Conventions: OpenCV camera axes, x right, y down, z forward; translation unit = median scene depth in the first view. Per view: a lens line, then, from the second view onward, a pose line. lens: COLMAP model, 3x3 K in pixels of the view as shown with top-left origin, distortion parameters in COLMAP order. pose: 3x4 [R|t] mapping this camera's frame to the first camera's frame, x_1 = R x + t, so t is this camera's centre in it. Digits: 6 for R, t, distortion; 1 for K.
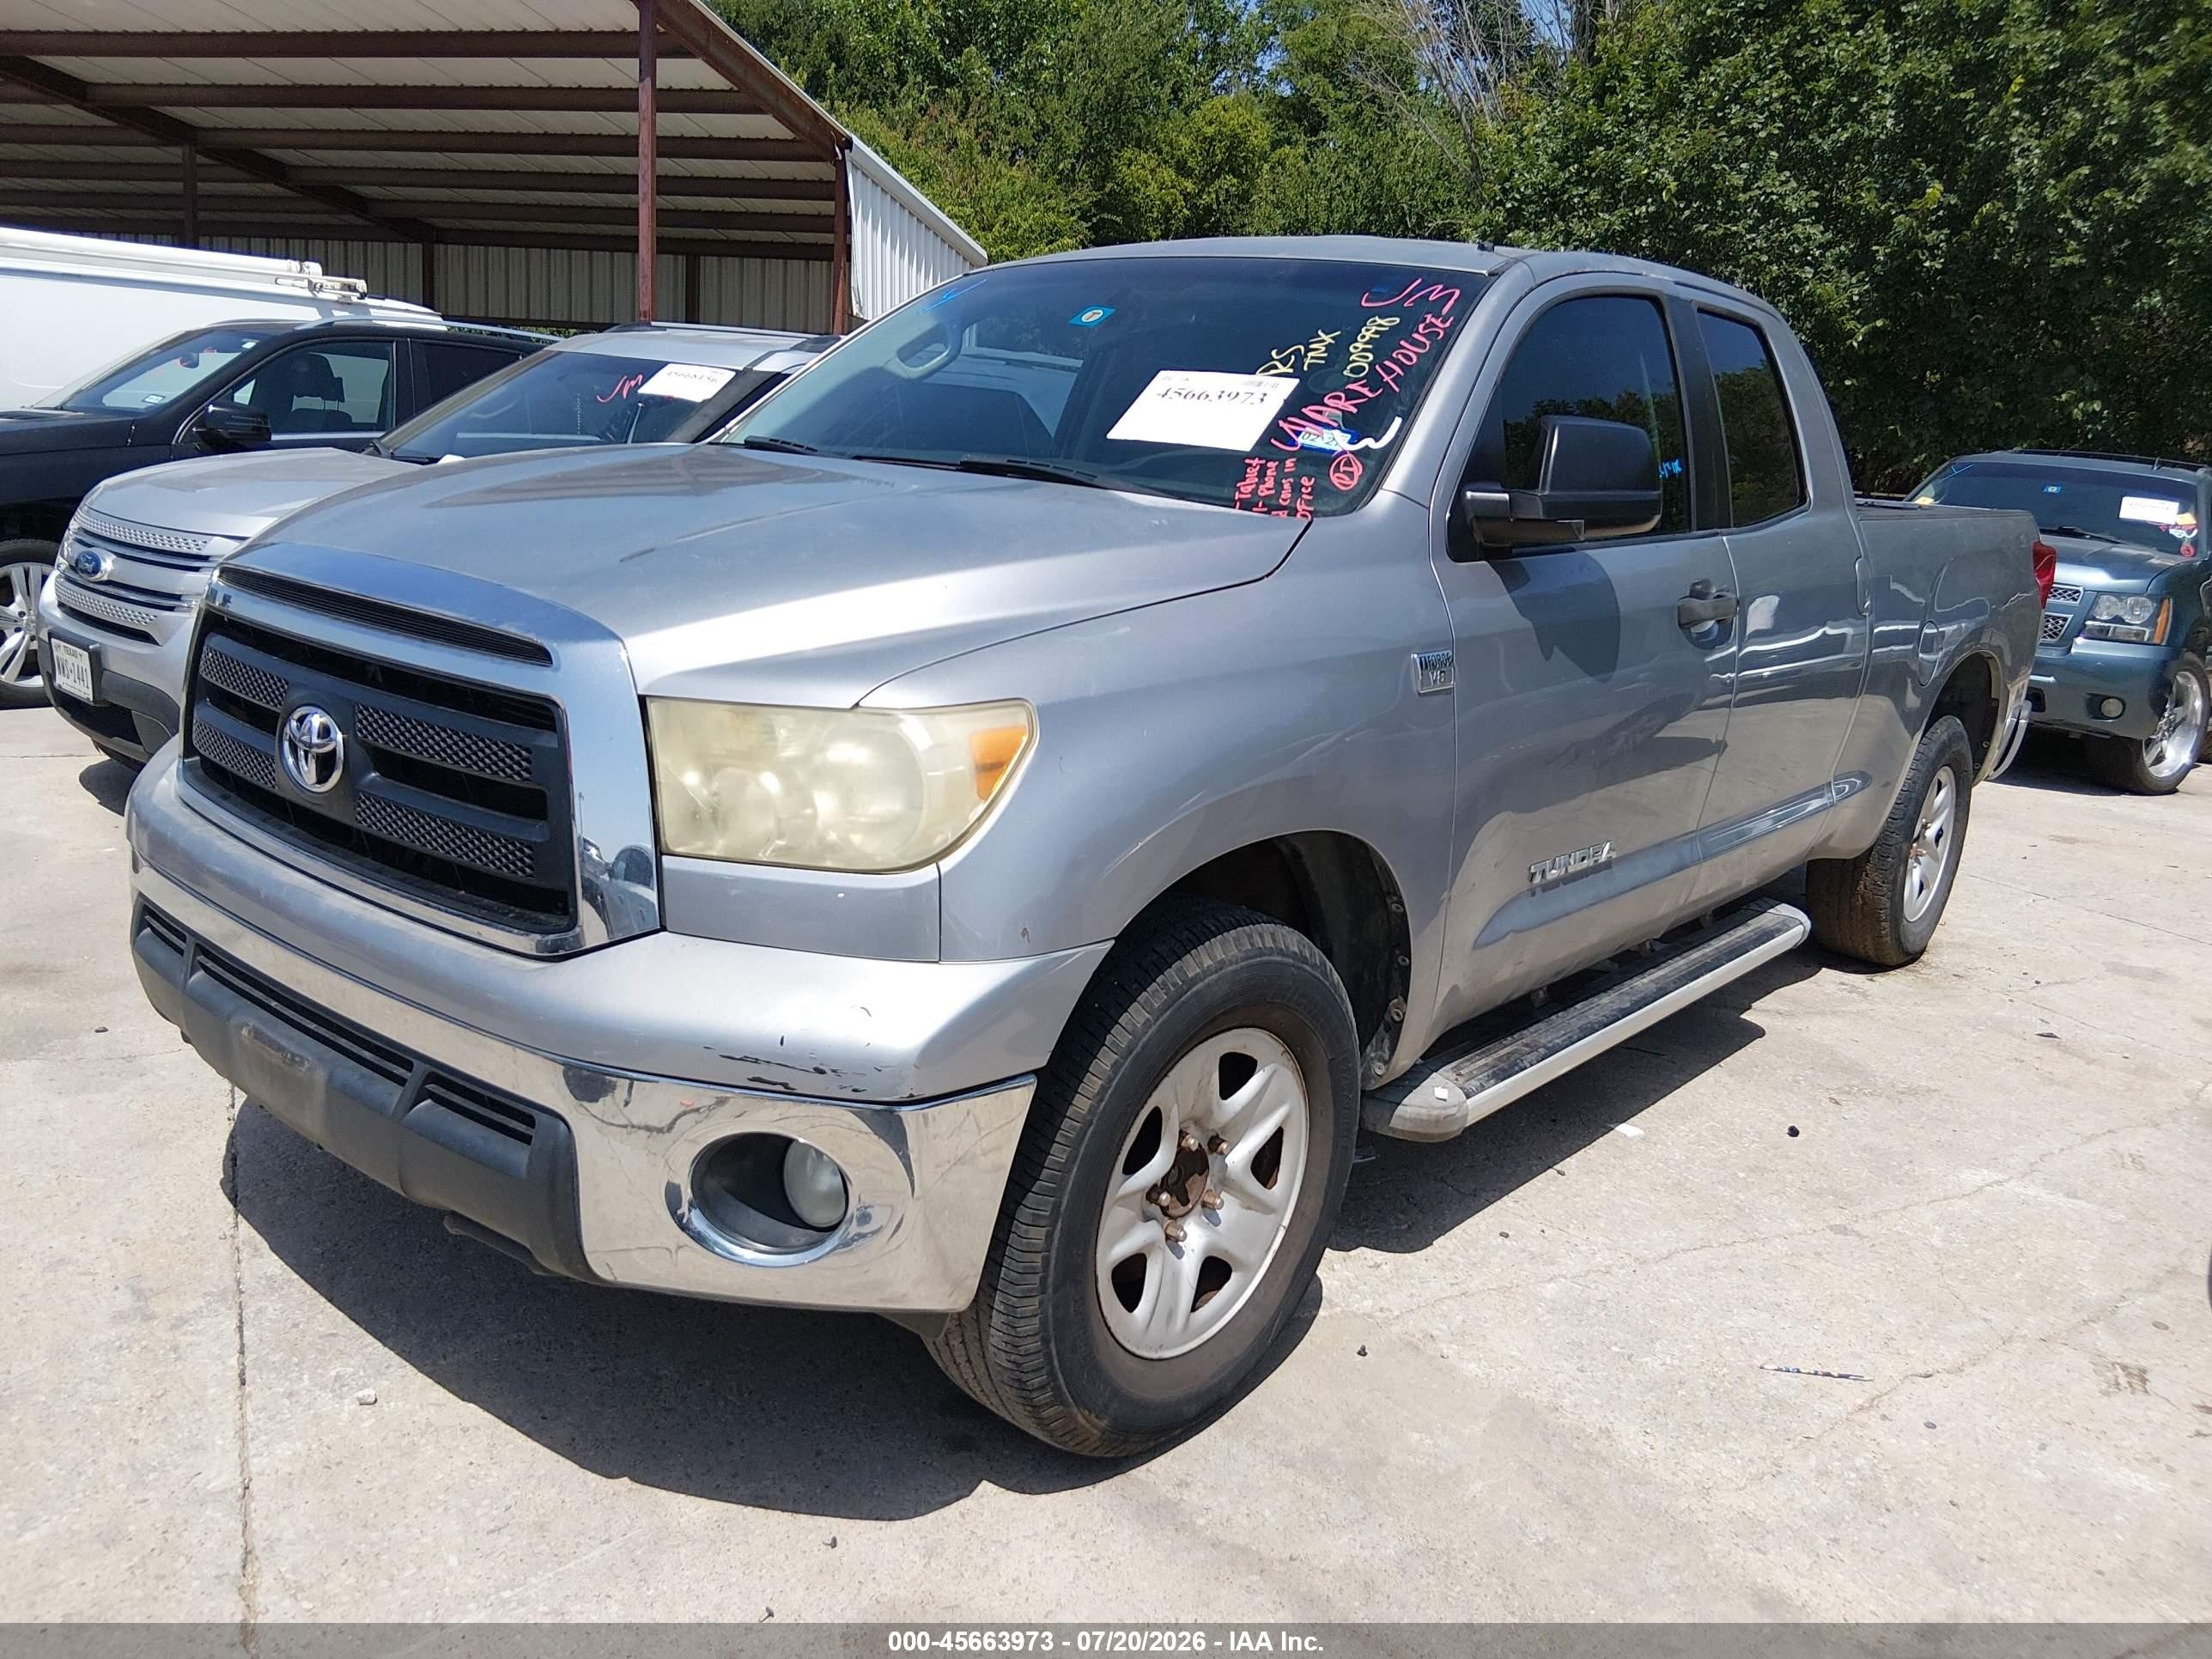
lens RADIAL K [[1751.3, 0, 1101.3], [0, 1751.3, 835.1], [0, 0, 1]] dist [0.056523, -0.088037]
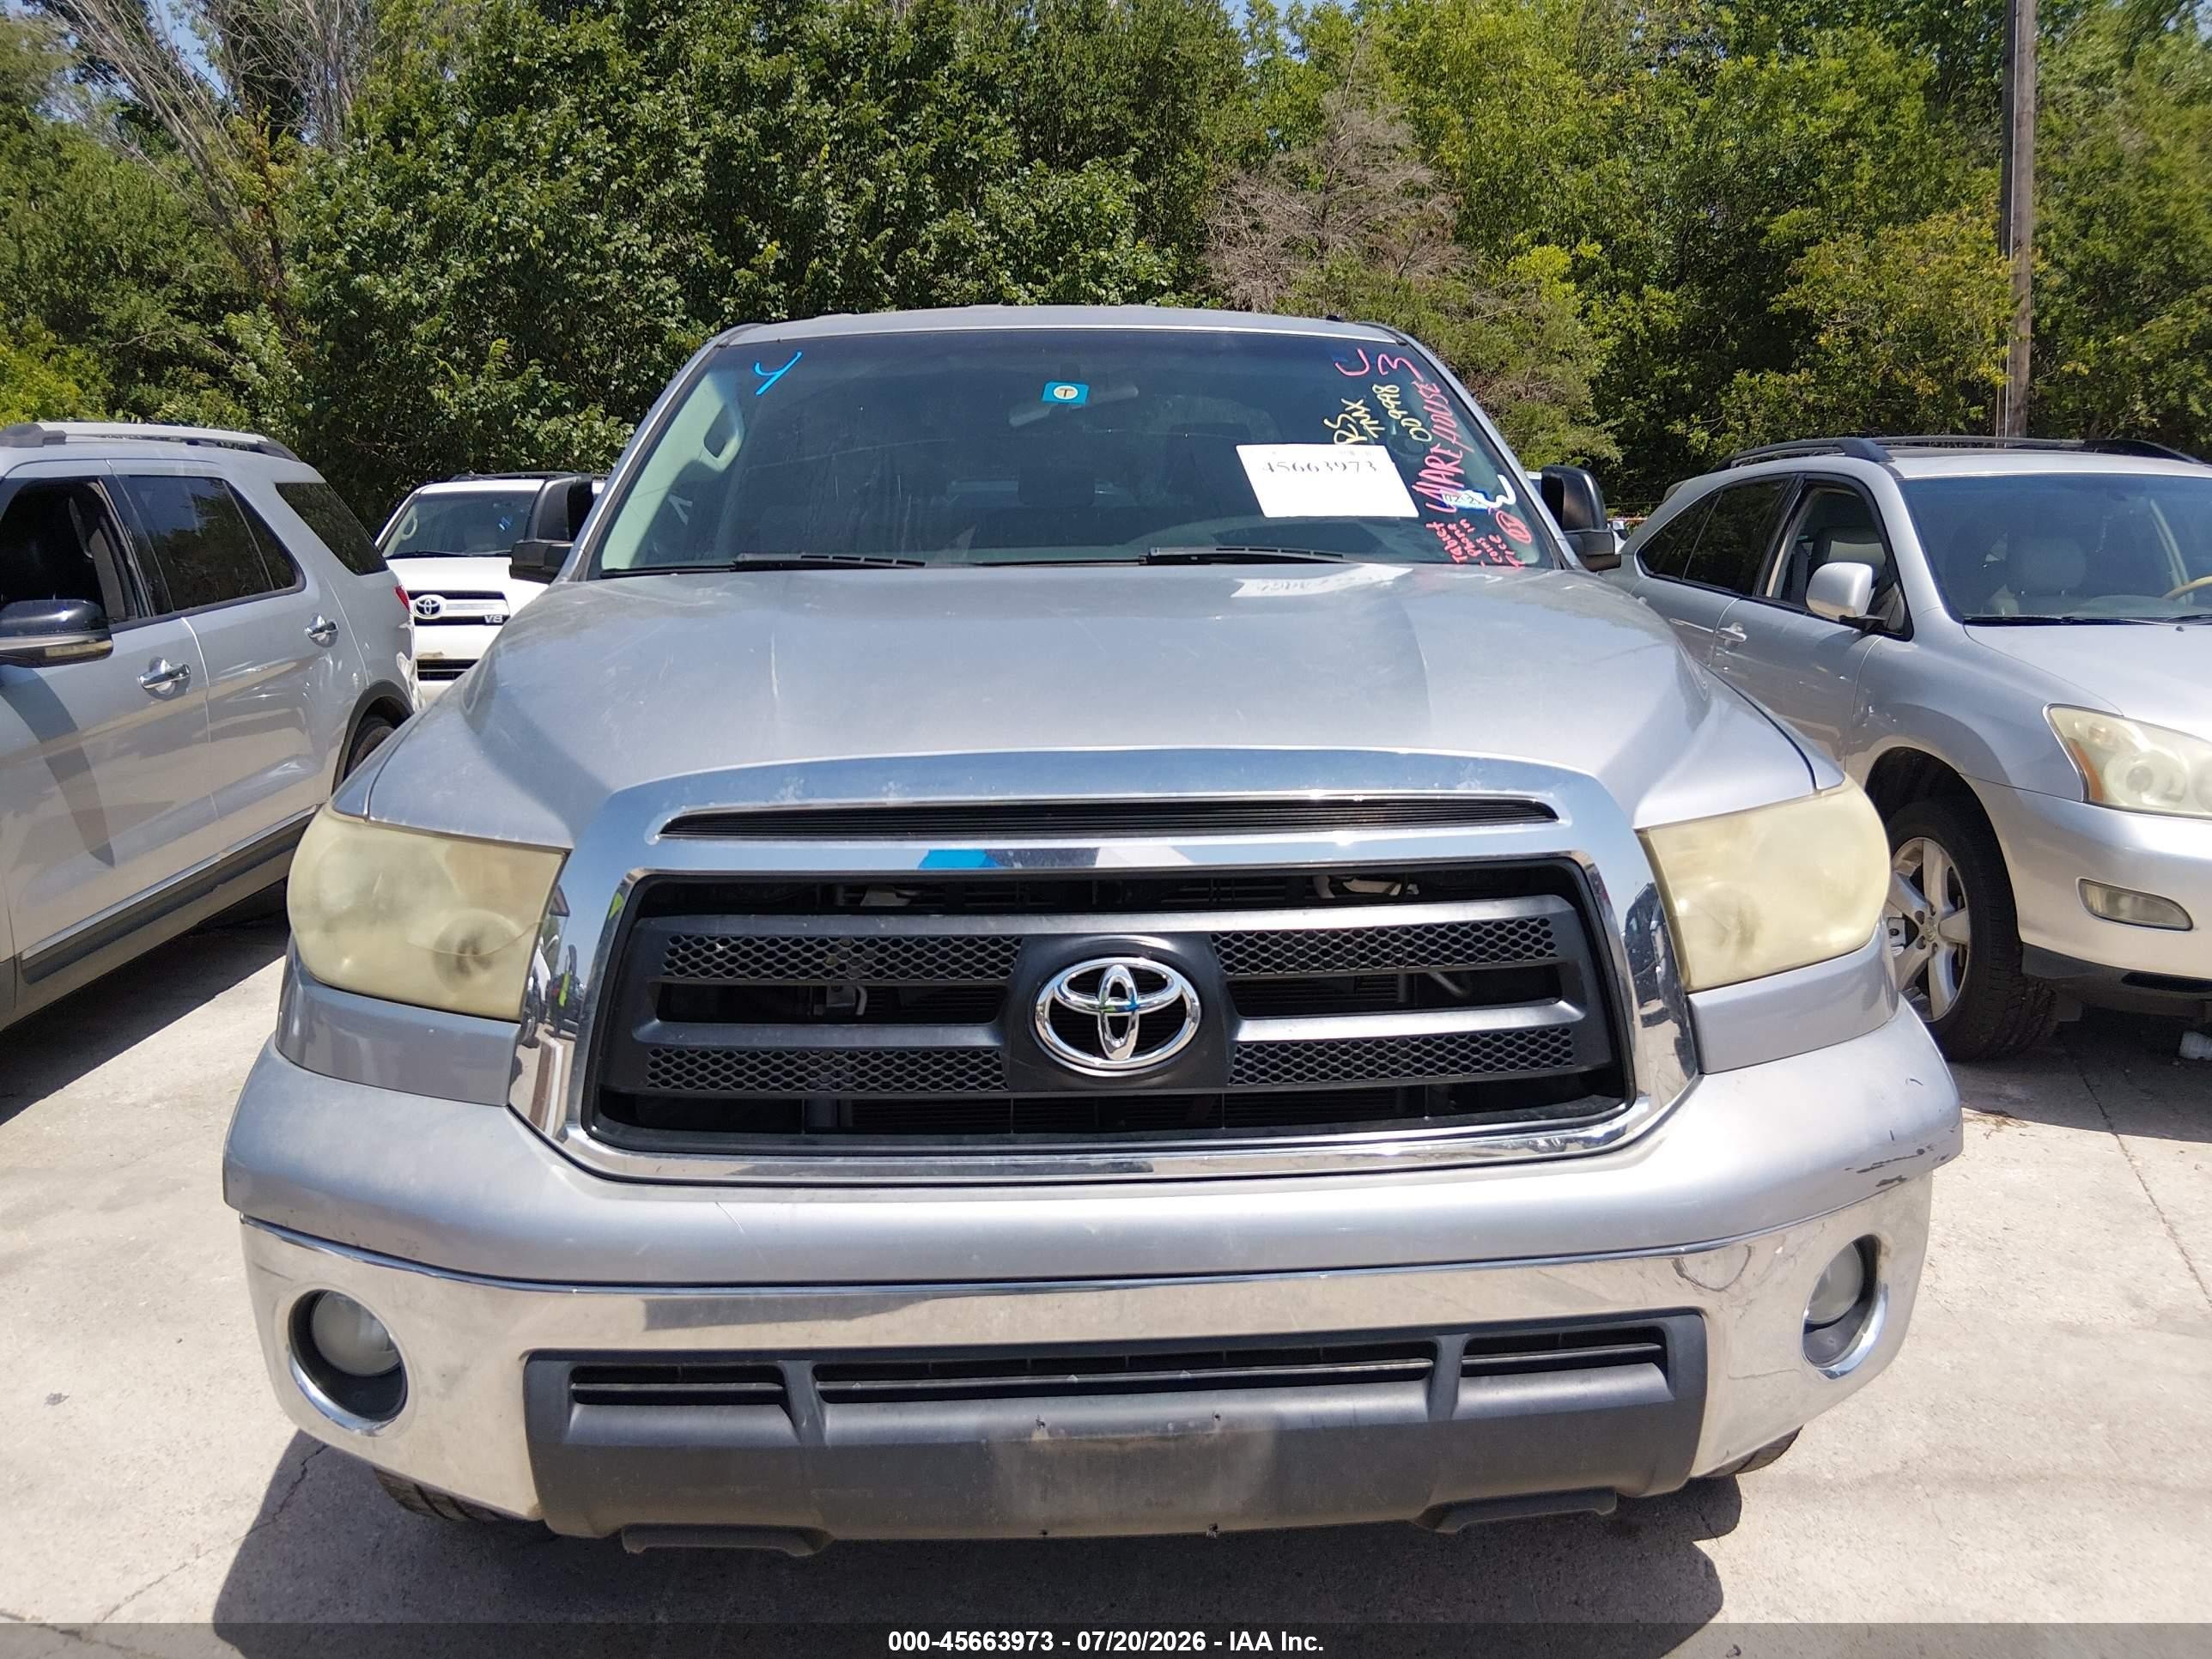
lens RADIAL K [[1753.9, 0, 1103.9], [0, 1753.9, 823.7], [0, 0, 1]] dist [0.122295, -0.210423]
pose [[0.708877, -0.200090, 0.676356, -0.196831], [0.219899, 0.973820, 0.057619, -0.035806], [-0.670177, 0.107885, 0.734318, 0.094888]]
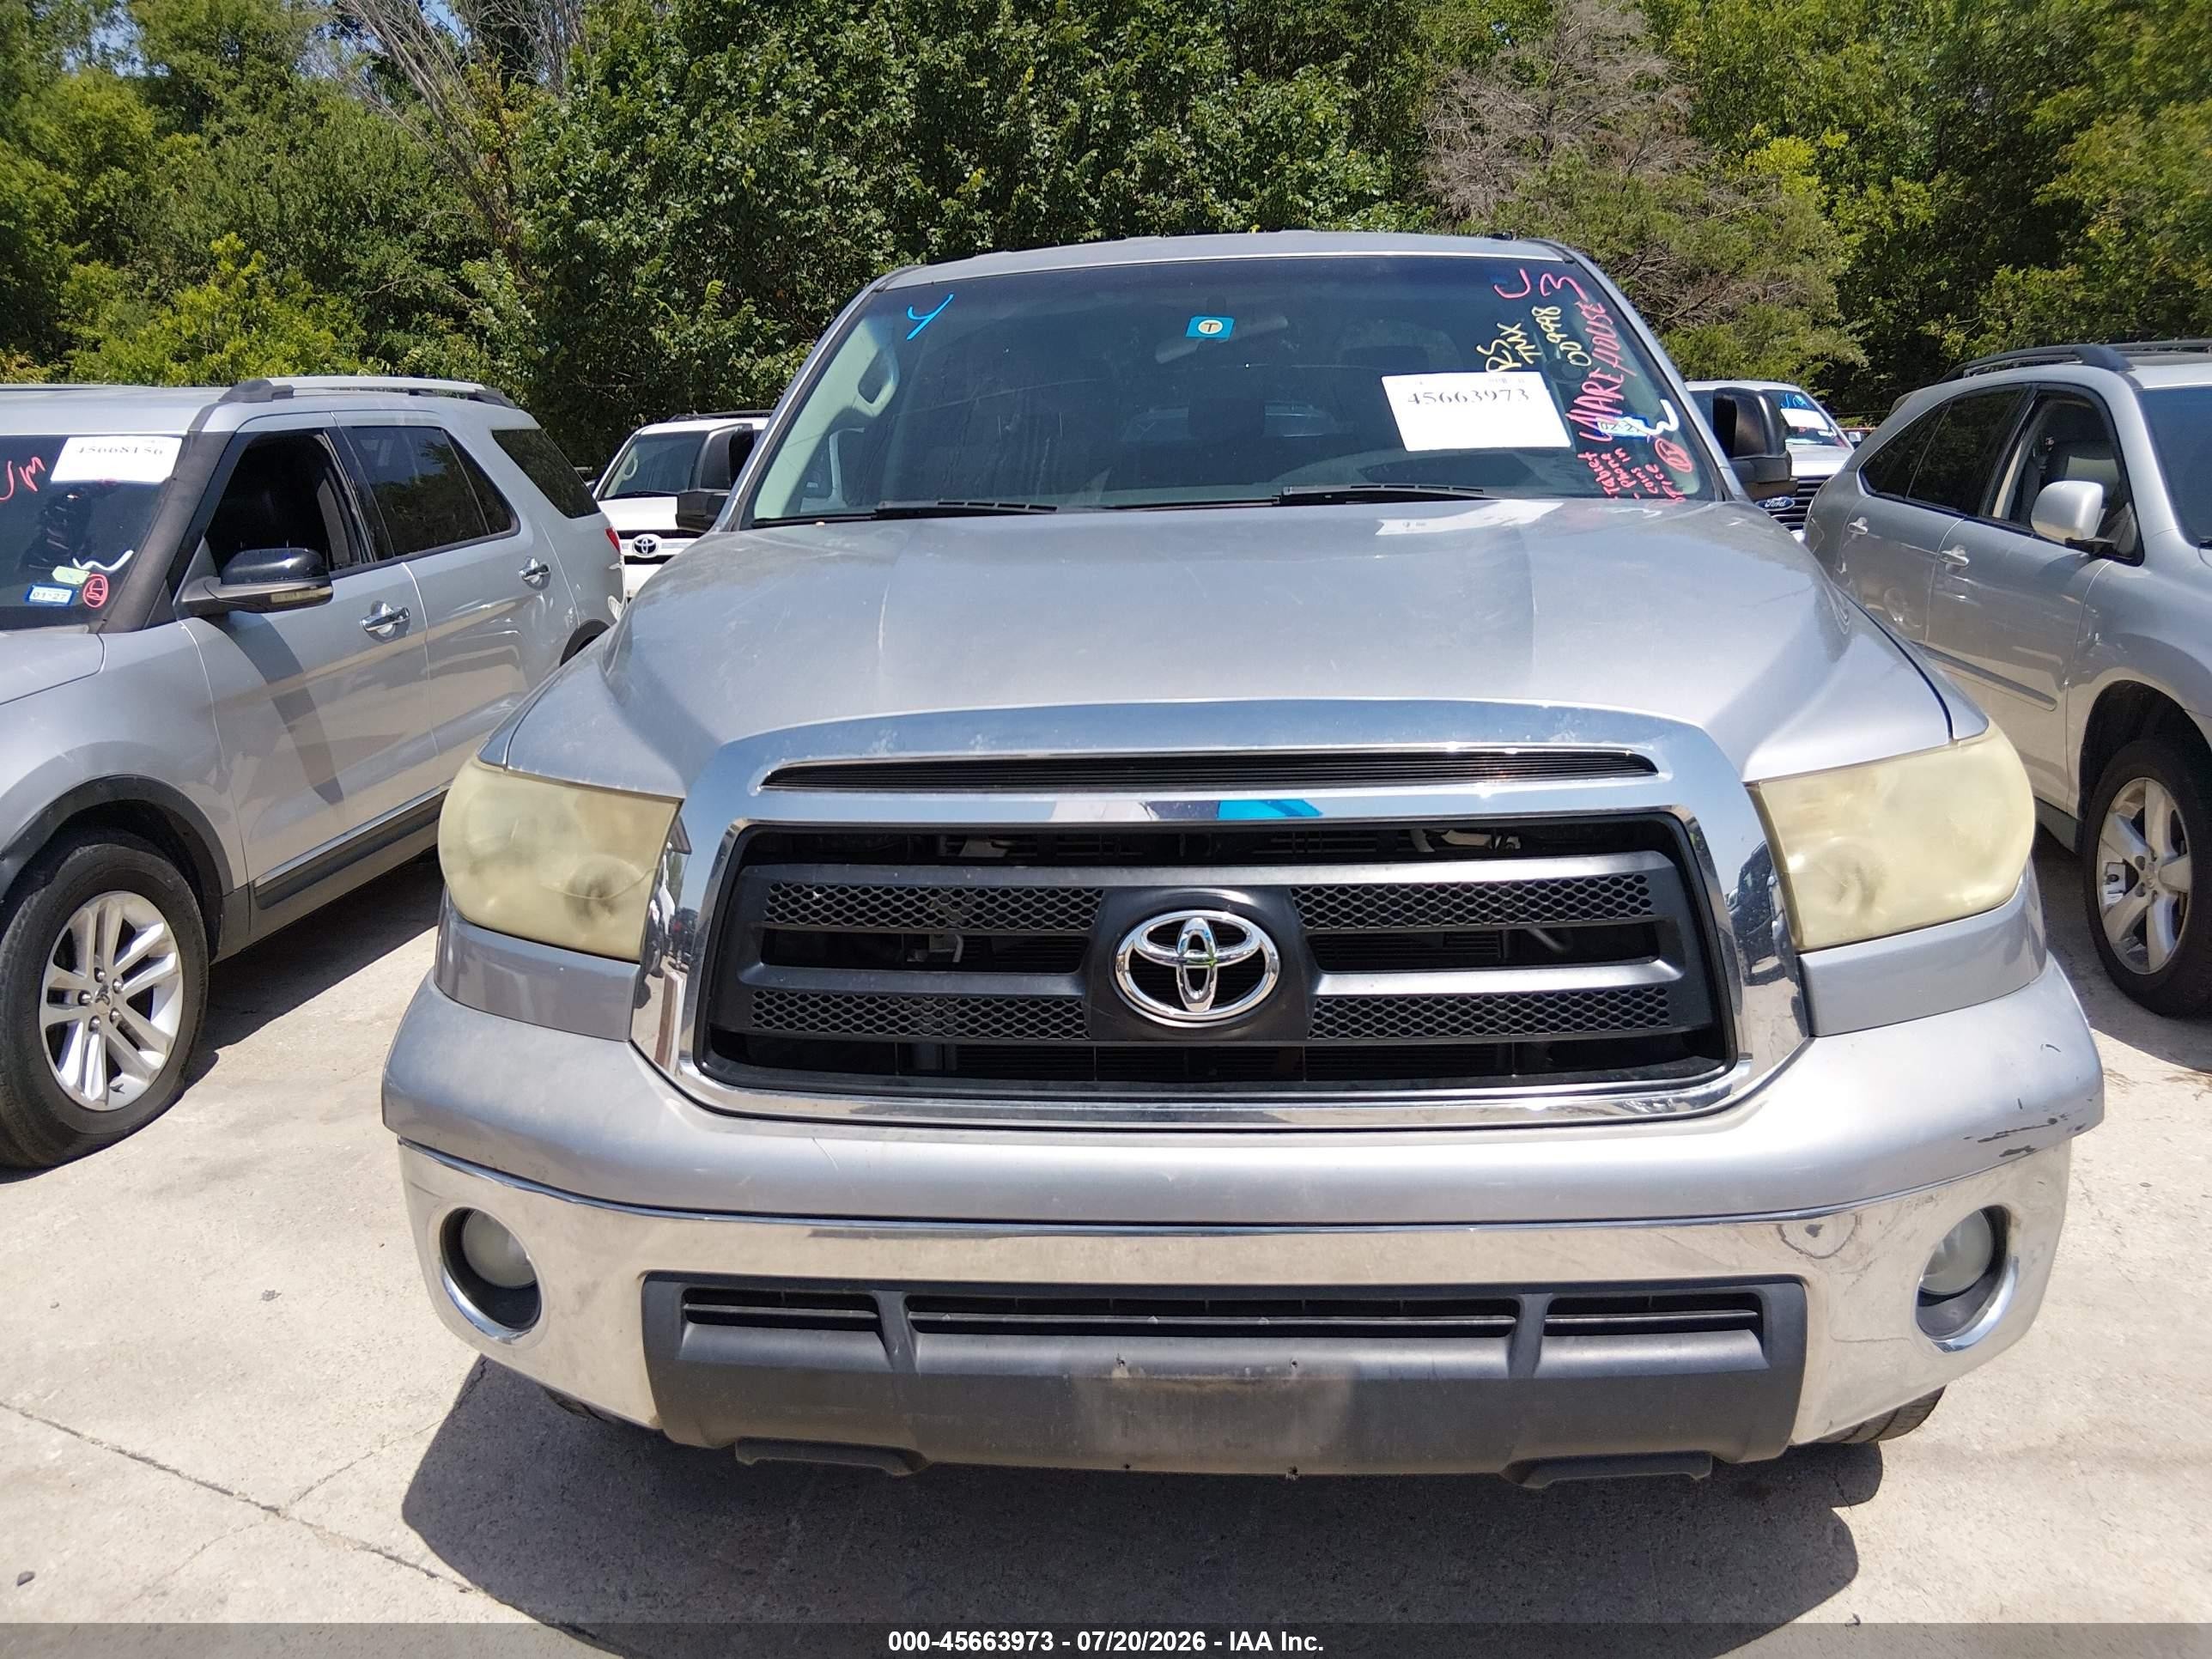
lens RADIAL K [[1761.9, 0, 1096.0], [0, 1761.9, 835.0], [0, 0, 1]] dist [0.123484, -0.213307]
pose [[0.790739, -0.226968, 0.568522, -0.187911], [0.225016, 0.971474, 0.074869, -0.035338], [-0.569298, 0.068725, 0.819254, 0.085433]]
